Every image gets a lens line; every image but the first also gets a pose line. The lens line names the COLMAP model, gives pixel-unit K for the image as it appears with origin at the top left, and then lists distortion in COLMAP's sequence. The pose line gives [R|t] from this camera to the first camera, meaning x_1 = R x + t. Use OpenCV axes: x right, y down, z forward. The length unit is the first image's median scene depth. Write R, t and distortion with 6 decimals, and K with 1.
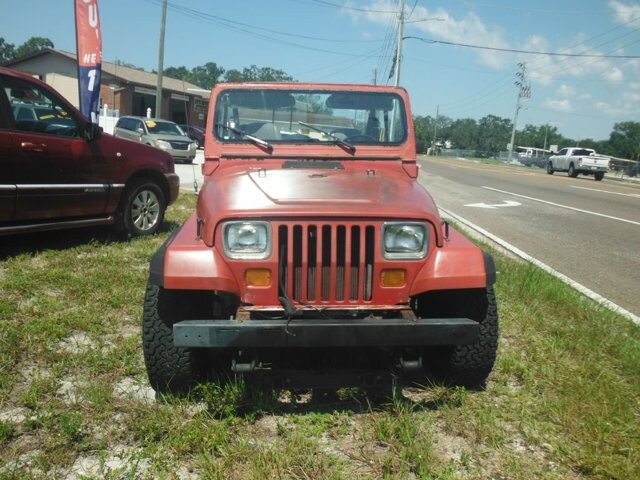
lens RADIAL K [[527.6, 0, 316.9], [0, 527.6, 237.2], [0, 0, 1]] dist [-0.005430, 0.030262]
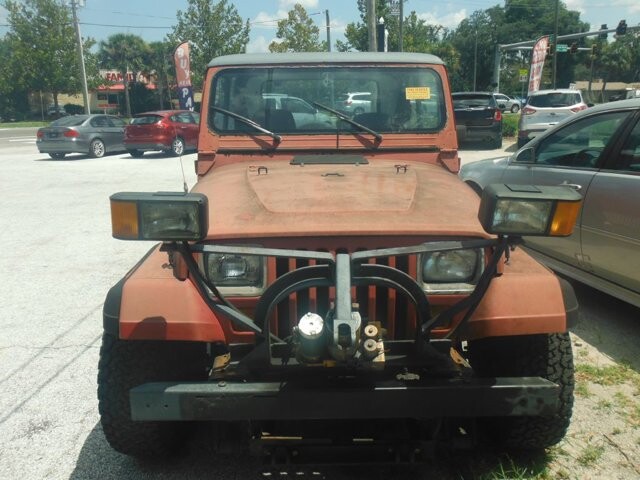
lens RADIAL K [[527.6, 0, 316.3], [0, 527.6, 237.1], [0, 0, 1]] dist [-0.005430, 0.030262]
pose [[0.998482, -0.011850, -0.053792, 0.015131], [0.013169, 0.999620, 0.024232, -0.036519], [0.053484, -0.024904, 0.998258, 0.180914]]
